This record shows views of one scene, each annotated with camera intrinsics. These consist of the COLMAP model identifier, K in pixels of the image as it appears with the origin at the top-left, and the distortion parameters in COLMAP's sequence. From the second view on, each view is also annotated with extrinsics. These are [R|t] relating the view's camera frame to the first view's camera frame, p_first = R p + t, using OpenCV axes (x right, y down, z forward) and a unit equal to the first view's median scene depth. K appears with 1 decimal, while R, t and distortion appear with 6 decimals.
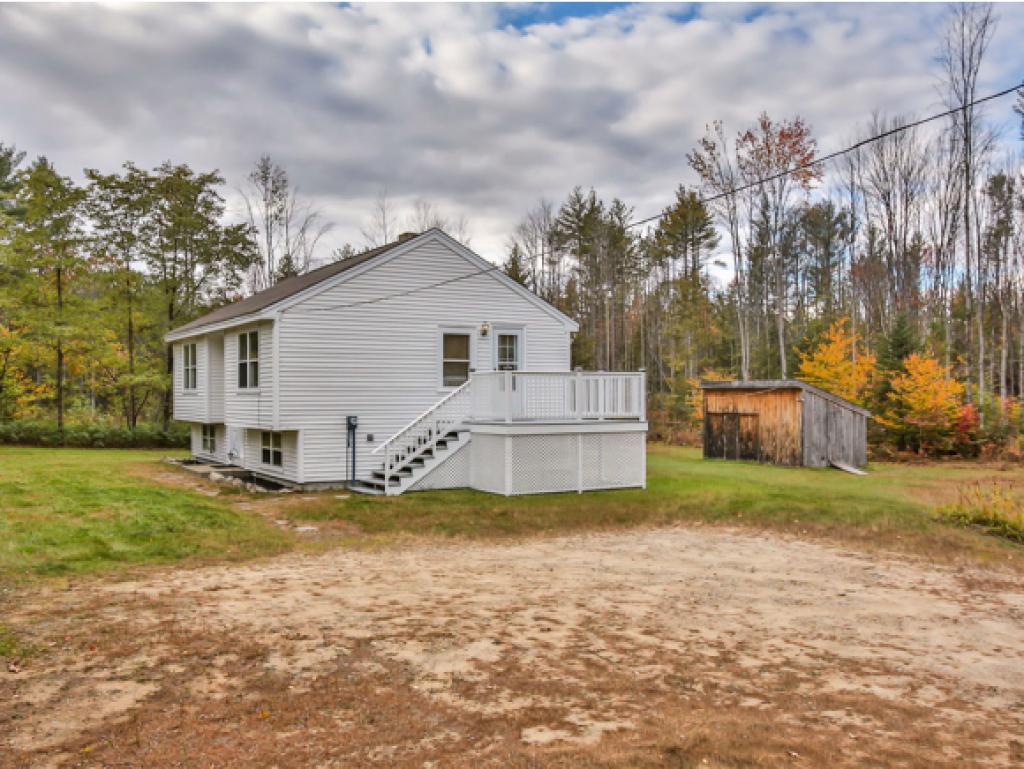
lens RADIAL K [[911.5, 0, 506.4], [0, 911.5, 383.9], [0, 0, 1]] dist [-0.016945, -0.006098]
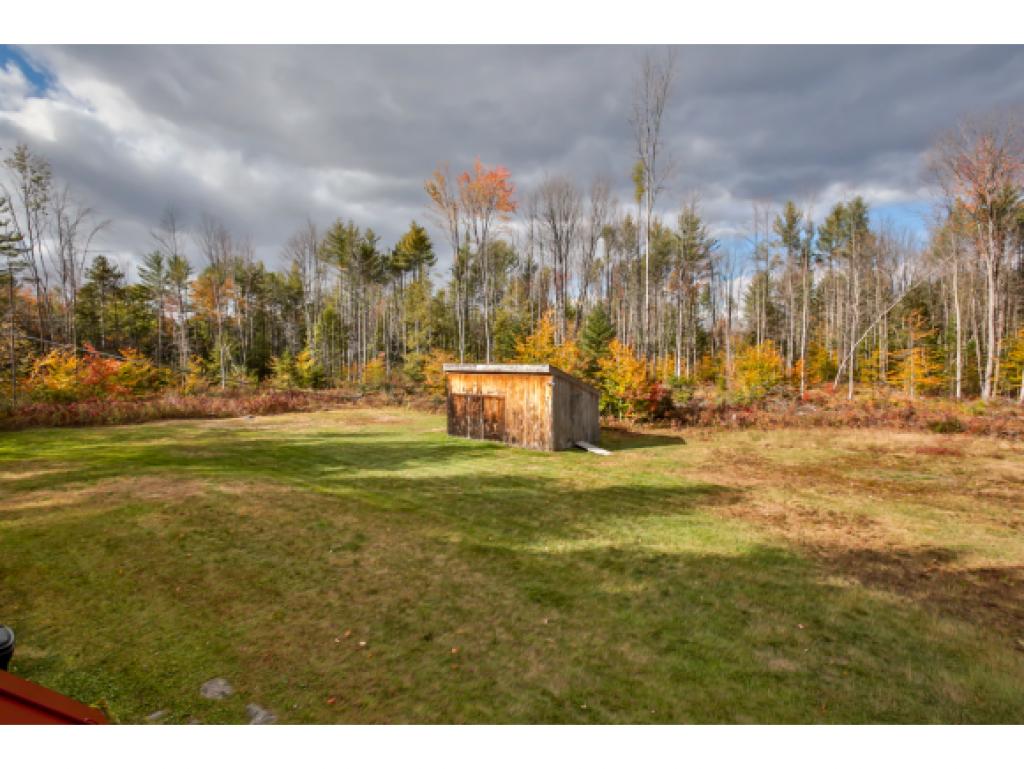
lens RADIAL K [[499.6, 0, 507.7], [0, 499.6, 384.6], [0, 0, 1]] dist [-0.083791, 0.034571]
pose [[0.925082, -0.025688, 0.378897, 0.067982], [0.001155, 0.997895, 0.064836, -0.016820], [-0.379765, -0.059541, 0.923165, 0.476227]]
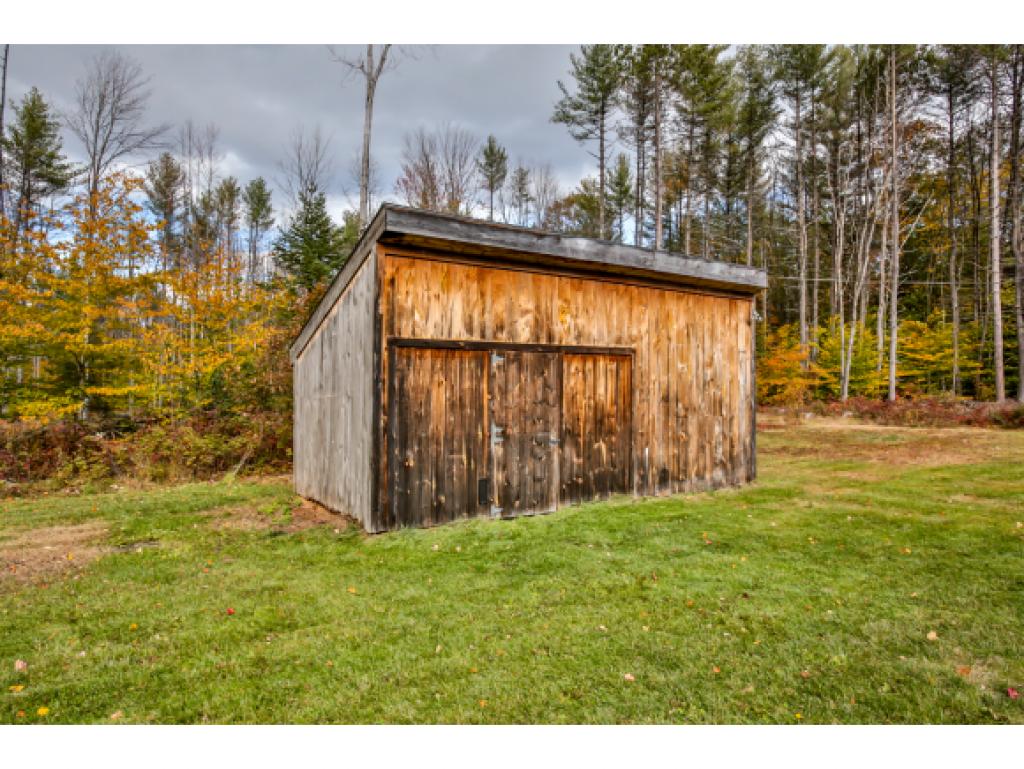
lens RADIAL K [[608.2, 0, 512.0], [0, 608.2, 384.5], [0, 0, 1]] dist [-0.027548, 0.000030]
pose [[-0.144843, 0.018190, 0.989287, 0.064077], [-0.005806, 0.999798, -0.019234, 0.048934], [-0.989438, -0.008529, -0.144708, 1.061856]]
